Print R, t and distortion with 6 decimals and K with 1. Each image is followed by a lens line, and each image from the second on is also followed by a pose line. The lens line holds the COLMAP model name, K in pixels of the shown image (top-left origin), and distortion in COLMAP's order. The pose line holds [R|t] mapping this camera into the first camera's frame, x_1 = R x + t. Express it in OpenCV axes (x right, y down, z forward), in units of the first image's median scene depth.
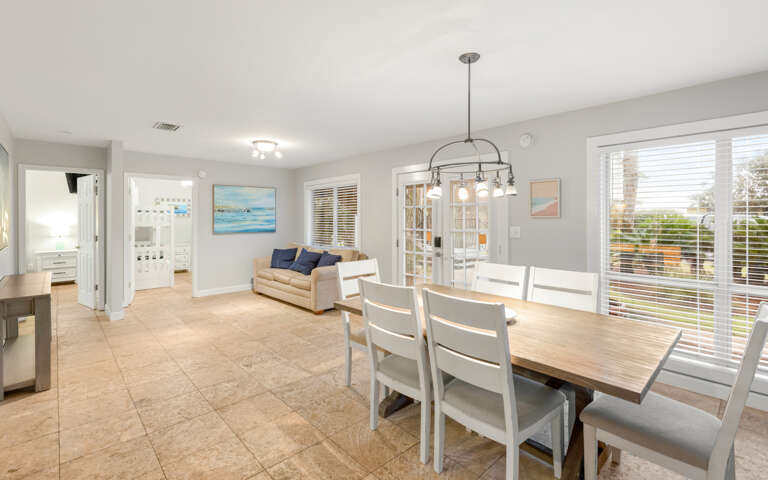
lens RADIAL K [[345.3, 0, 381.9], [0, 345.3, 218.7], [0, 0, 1]] dist [-0.001064, -0.000408]
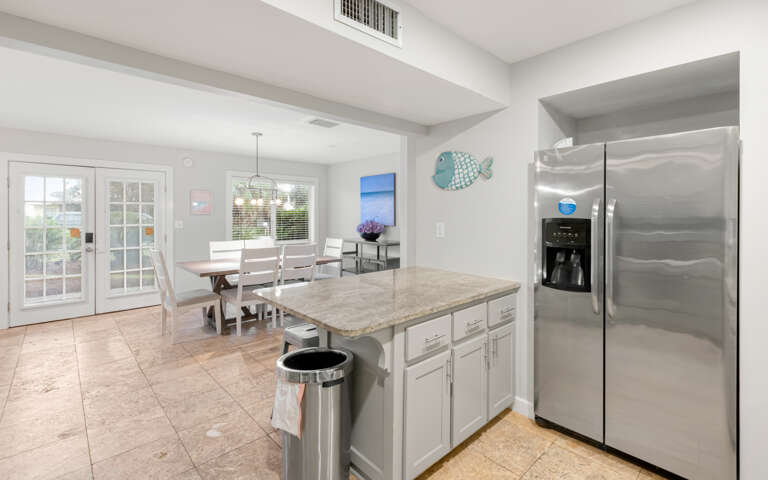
lens RADIAL K [[345.3, 0, 381.9], [0, 345.3, 218.7], [0, 0, 1]] dist [-0.001064, -0.000408]
pose [[-0.005604, -0.002803, 0.999980, -1.034624], [-0.000792, 0.999996, 0.002799, 0.009481], [-0.999984, -0.000776, -0.005606, 0.174898]]
